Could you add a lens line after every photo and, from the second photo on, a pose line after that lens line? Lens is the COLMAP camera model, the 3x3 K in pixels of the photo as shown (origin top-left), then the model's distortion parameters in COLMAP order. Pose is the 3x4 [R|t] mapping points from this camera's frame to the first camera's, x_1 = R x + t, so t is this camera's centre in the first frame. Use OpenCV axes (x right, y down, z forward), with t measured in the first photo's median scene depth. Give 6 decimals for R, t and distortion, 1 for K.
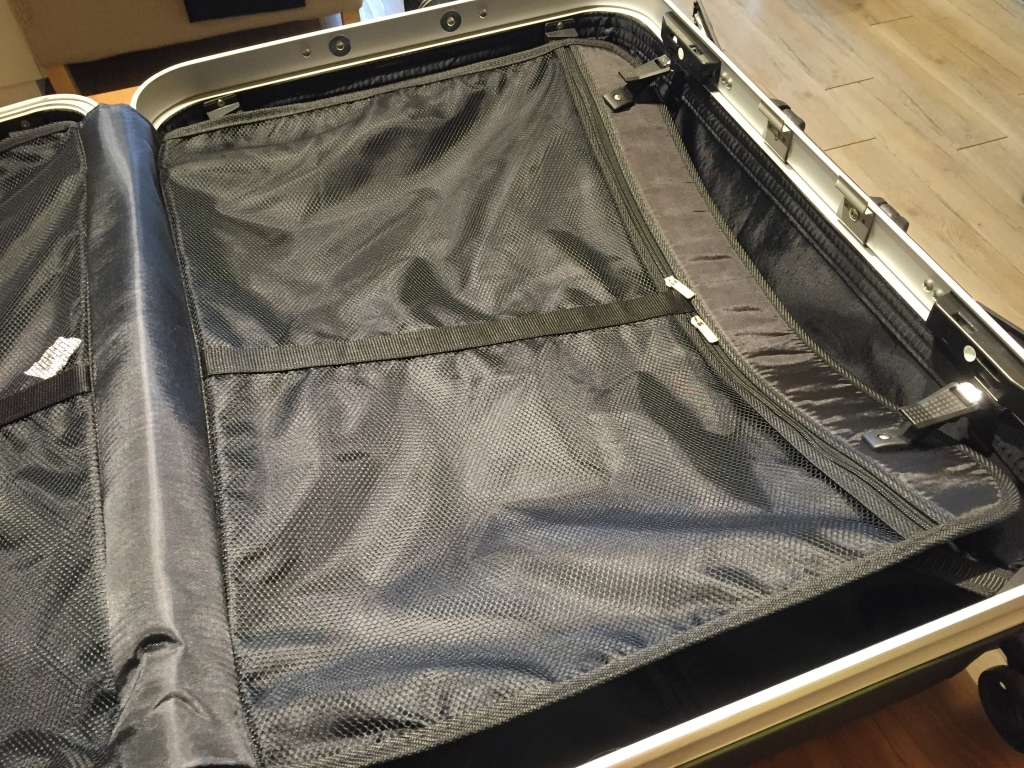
lens RADIAL K [[895.7, 0, 512.0], [0, 895.7, 384.0], [0, 0, 1]] dist [0.085175, -0.134592]
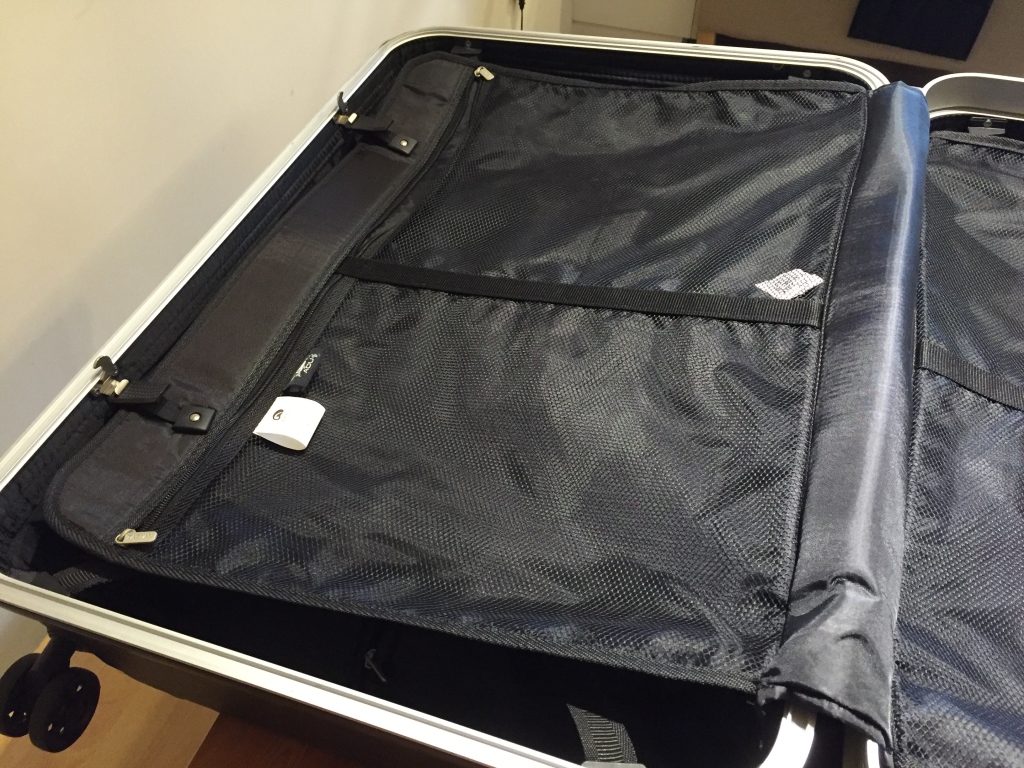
lens RADIAL K [[895.7, 0, 512.0], [0, 895.7, 384.0], [0, 0, 1]] dist [0.085175, -0.134592]
pose [[0.783773, 0.482557, -0.390946, -0.259165], [-0.490464, 0.867107, 0.087010, 0.124532], [0.380980, 0.123549, 0.916292, -0.067331]]
